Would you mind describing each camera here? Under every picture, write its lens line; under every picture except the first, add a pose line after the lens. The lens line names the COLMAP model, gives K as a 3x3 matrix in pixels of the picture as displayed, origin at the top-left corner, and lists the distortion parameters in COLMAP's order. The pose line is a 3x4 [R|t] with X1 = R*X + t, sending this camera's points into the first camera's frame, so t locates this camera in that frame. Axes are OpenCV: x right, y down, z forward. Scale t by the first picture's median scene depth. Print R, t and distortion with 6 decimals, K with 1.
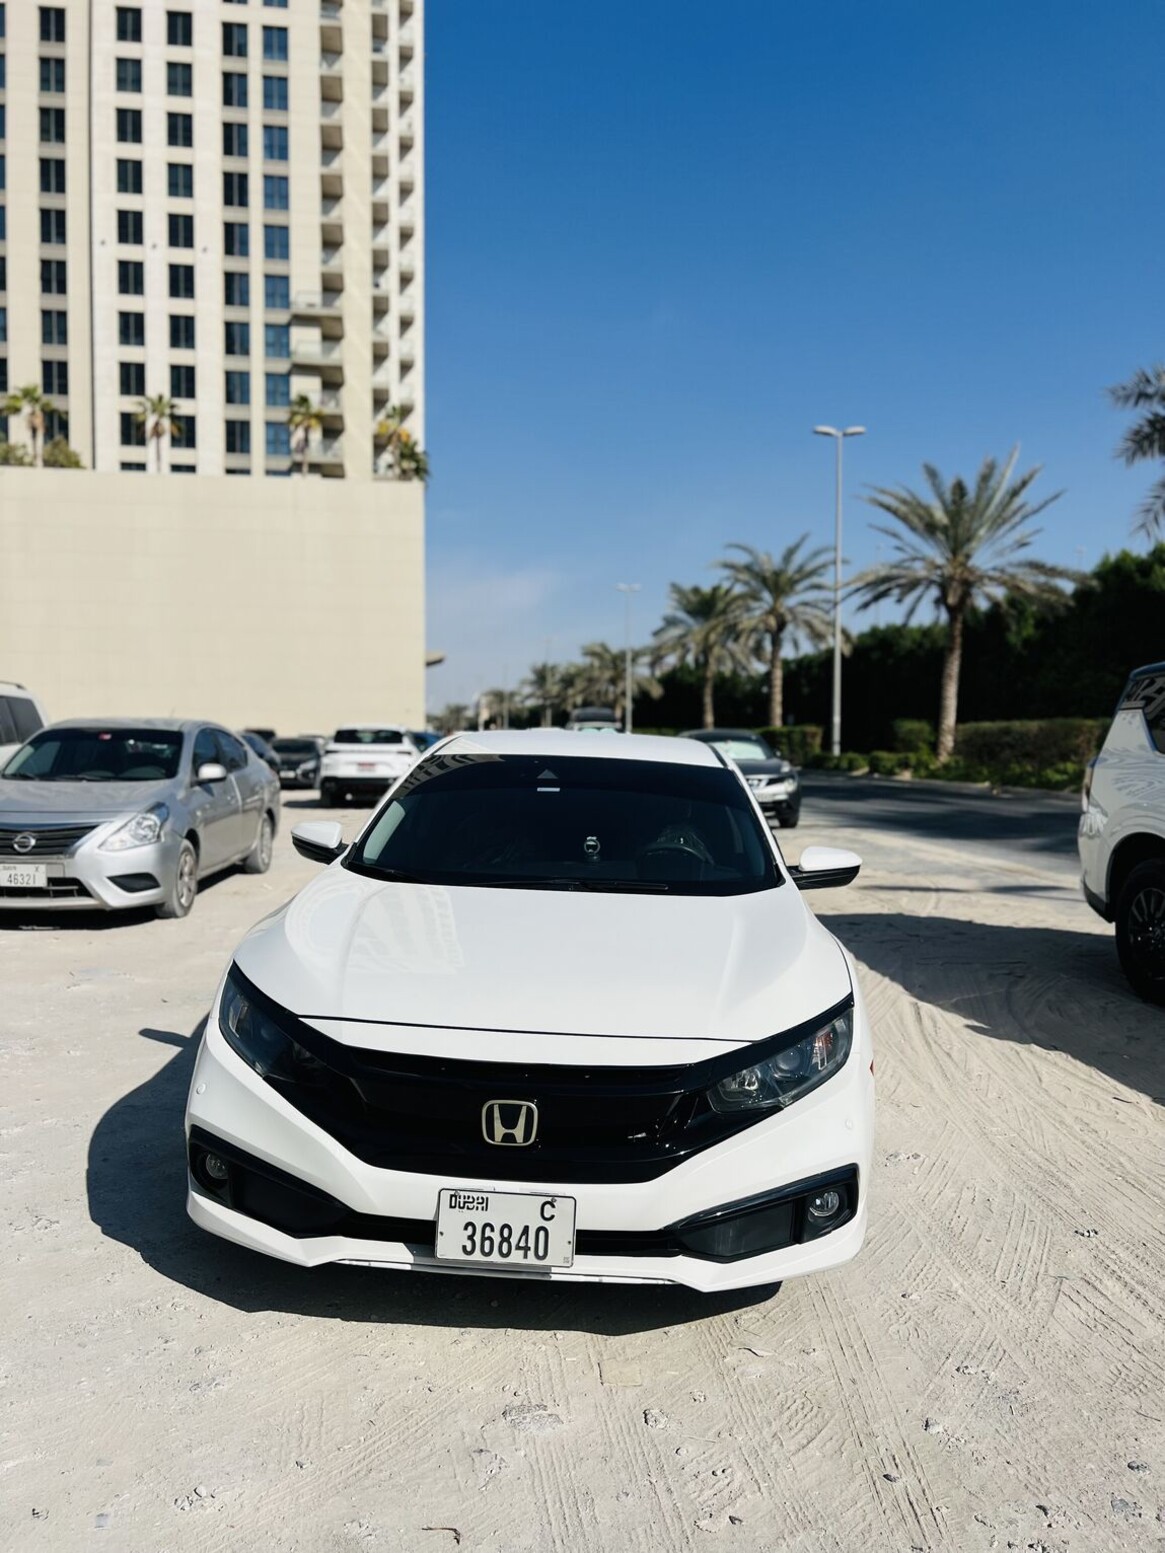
lens RADIAL K [[1170.9, 0, 584.5], [0, 1170.9, 779.2], [0, 0, 1]] dist [0.034041, -0.035407]
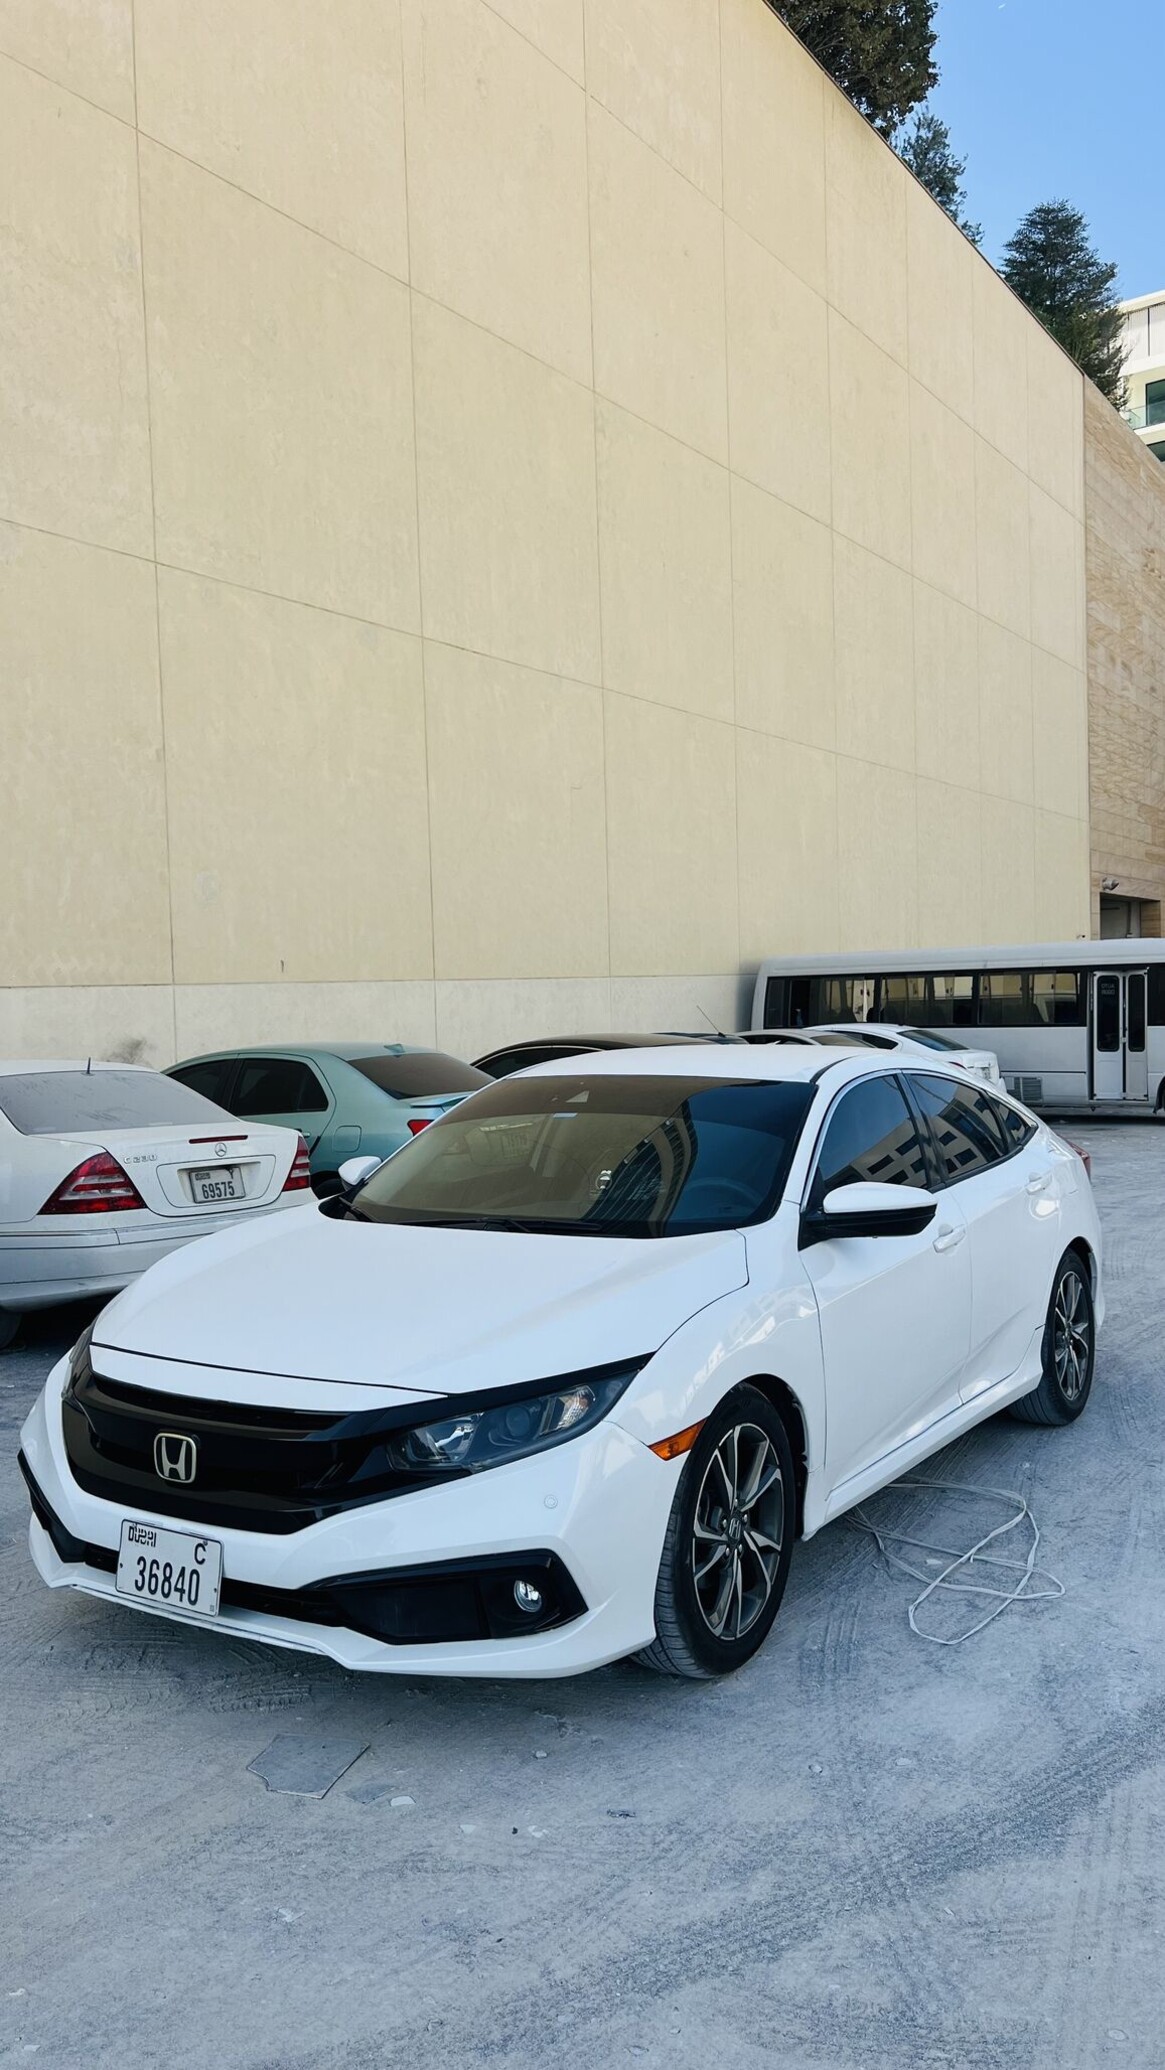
lens RADIAL K [[1553.2, 0, 583.3], [0, 1553.2, 1037.5], [0, 0, 1]] dist [0.052909, -0.067647]
pose [[0.867709, -0.049091, -0.494642, 0.068270], [0.021788, 0.997911, -0.060818, 0.002599], [0.496594, 0.041995, 0.866966, 0.002939]]
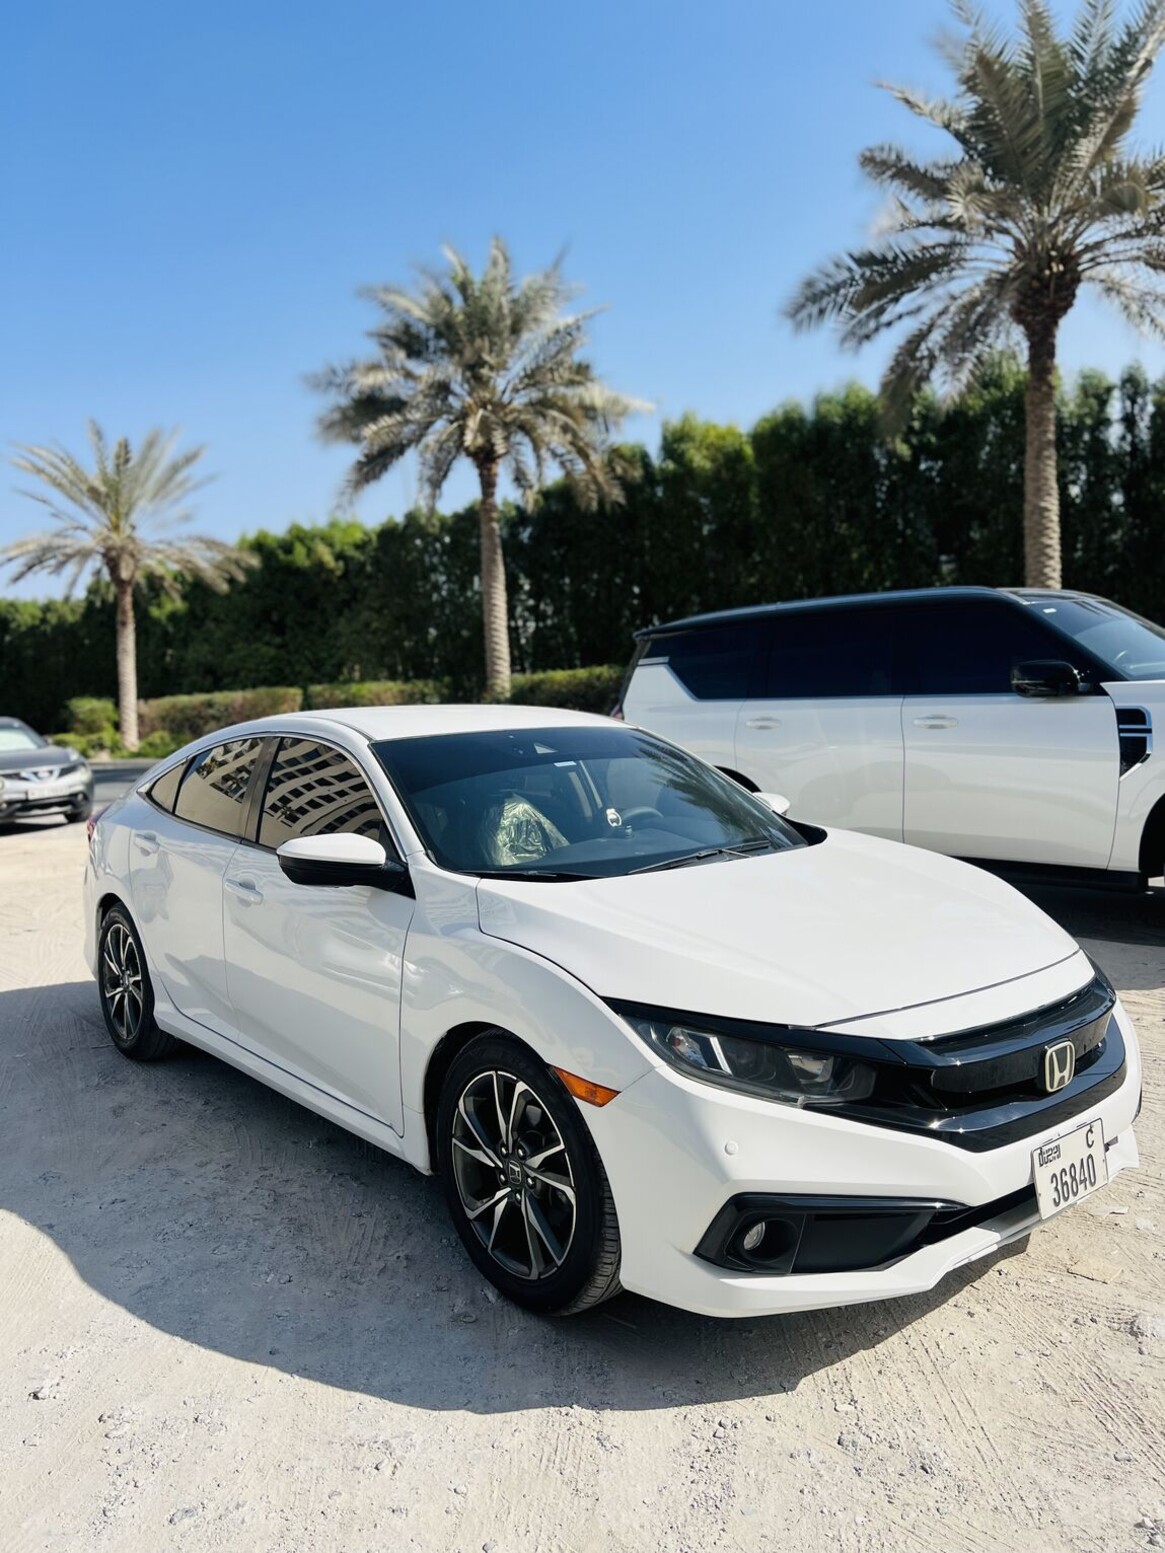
lens RADIAL K [[1170.9, 0, 576.3], [0, 1170.9, 768.7], [0, 0, 1]] dist [0.034041, -0.035407]
pose [[0.736592, -0.097704, 0.669243, -0.079589], [0.089833, 0.994877, 0.046371, -0.003676], [-0.670345, 0.025964, 0.741595, 0.040278]]
